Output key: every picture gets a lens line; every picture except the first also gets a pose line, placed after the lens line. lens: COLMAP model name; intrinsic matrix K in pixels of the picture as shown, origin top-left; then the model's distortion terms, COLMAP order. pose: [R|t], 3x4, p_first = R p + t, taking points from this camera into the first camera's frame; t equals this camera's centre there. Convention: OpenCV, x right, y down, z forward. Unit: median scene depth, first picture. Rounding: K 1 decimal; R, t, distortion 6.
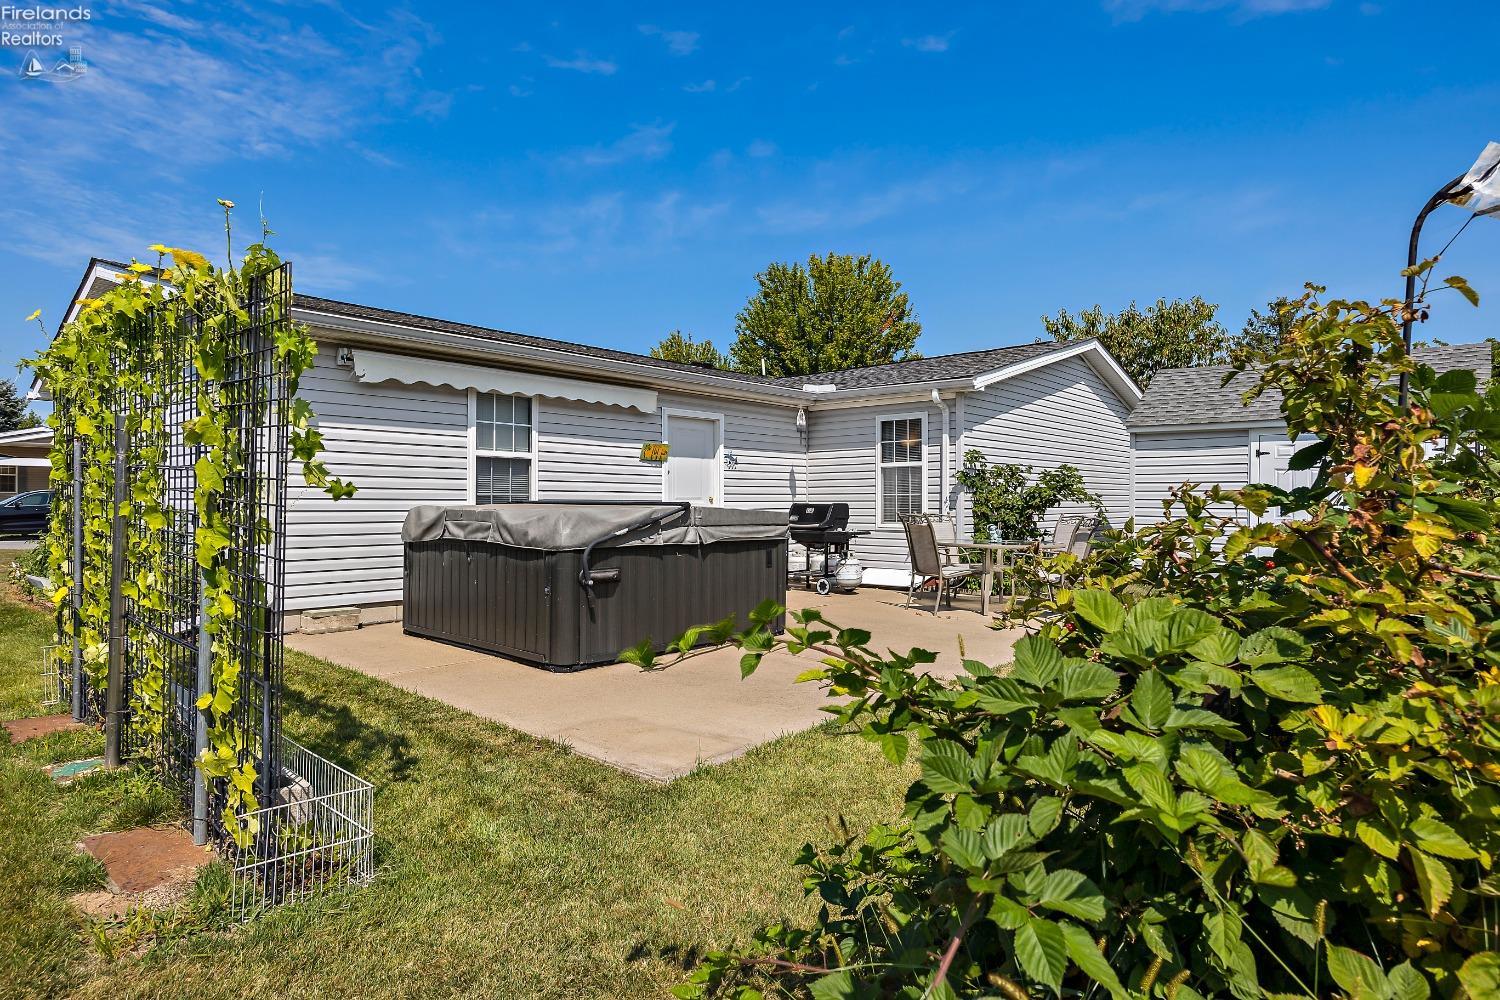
lens RADIAL K [[814.8, 0, 750.0], [0, 814.8, 500.0], [0, 0, 1]] dist [-0.005636, -0.000900]
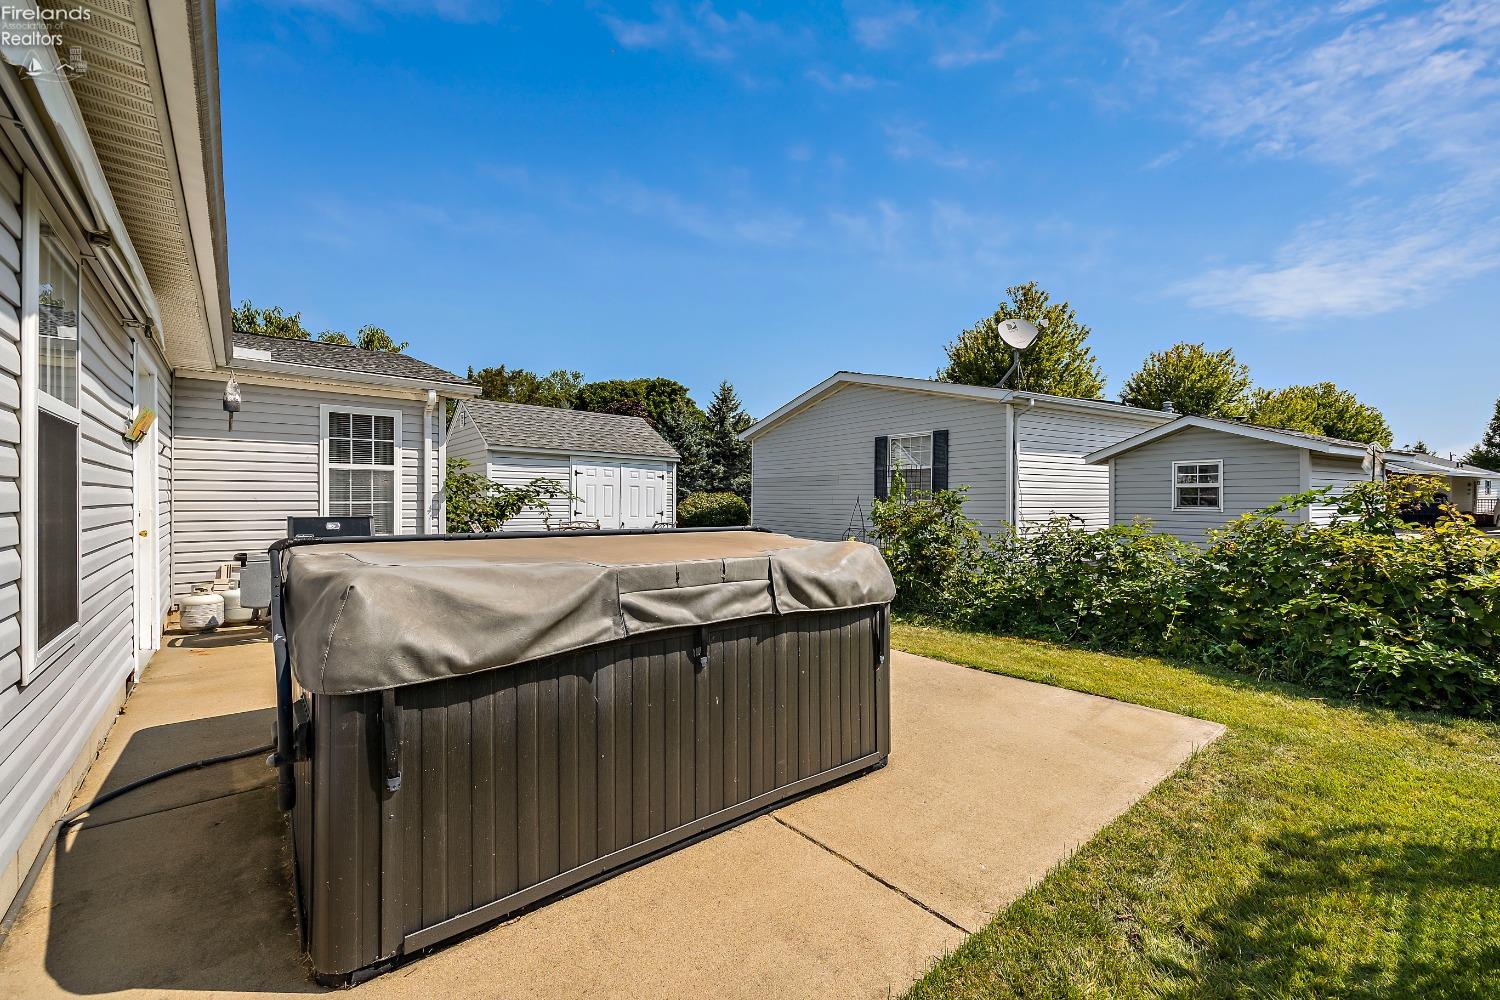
lens RADIAL K [[615.2, 0, 750.0], [0, 615.2, 500.0], [0, 0, 1]] dist [0.000446, -0.000056]
pose [[0.150093, -0.002189, 0.988669, -0.507664], [-0.008911, 0.999954, 0.003567, -0.019500], [-0.988632, -0.009345, 0.150067, 0.650723]]
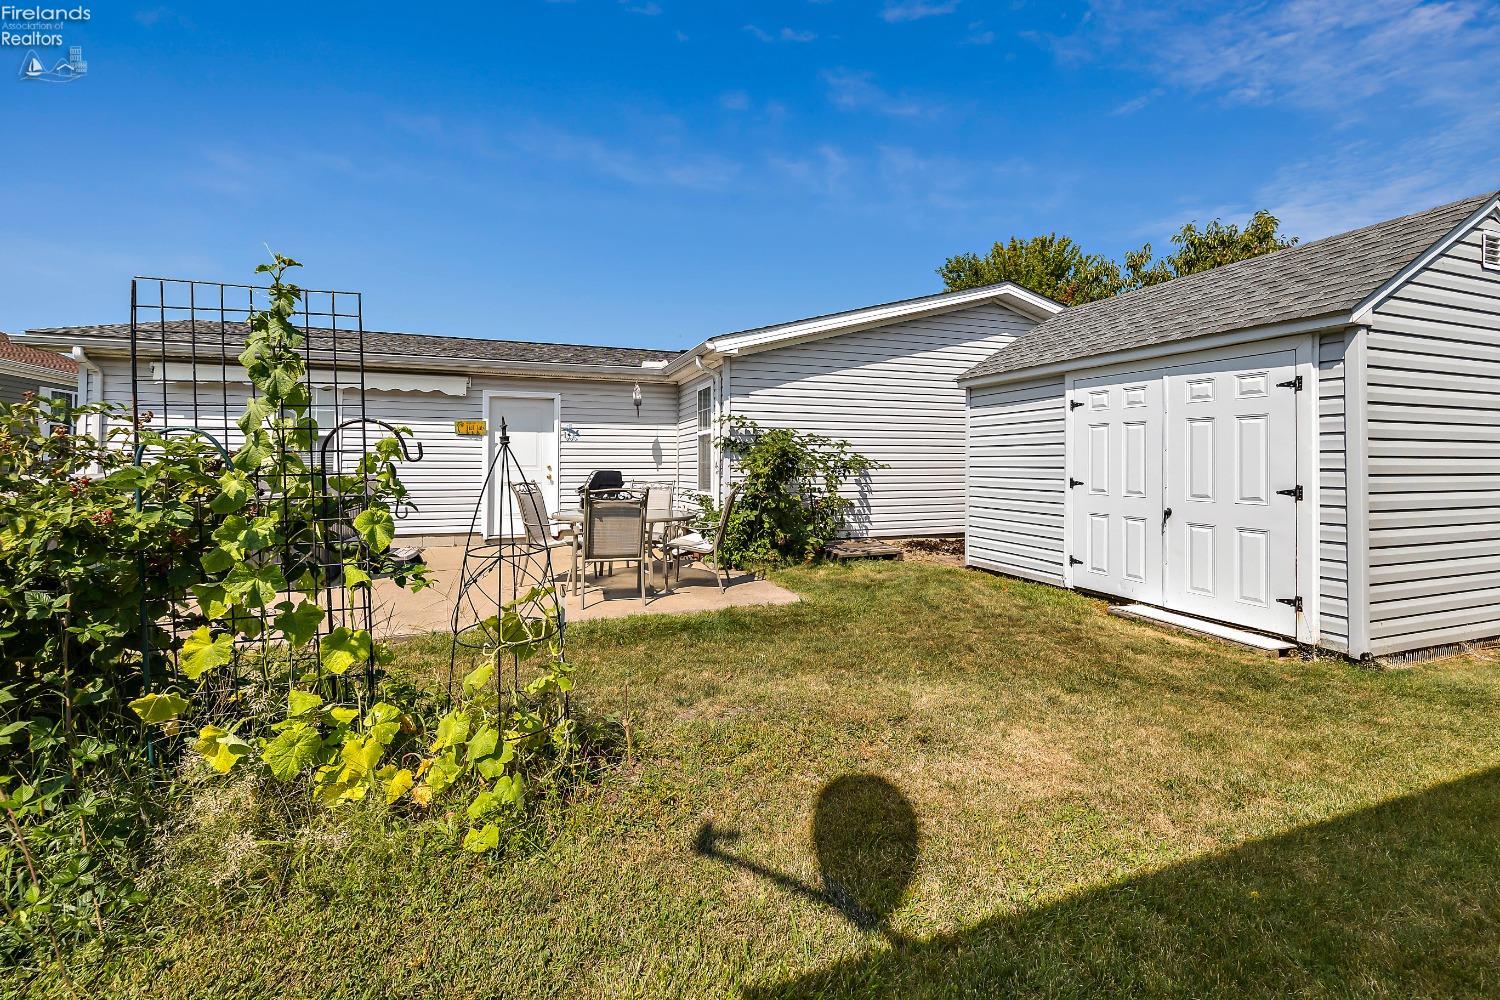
lens RADIAL K [[615.2, 0, 750.0], [0, 615.2, 500.0], [0, 0, 1]] dist [0.000446, -0.000056]
pose [[0.880227, 0.026244, -0.473827, 0.781383], [0.000887, 0.998377, 0.056946, -0.004354], [0.474552, -0.050546, 0.878775, 0.449634]]
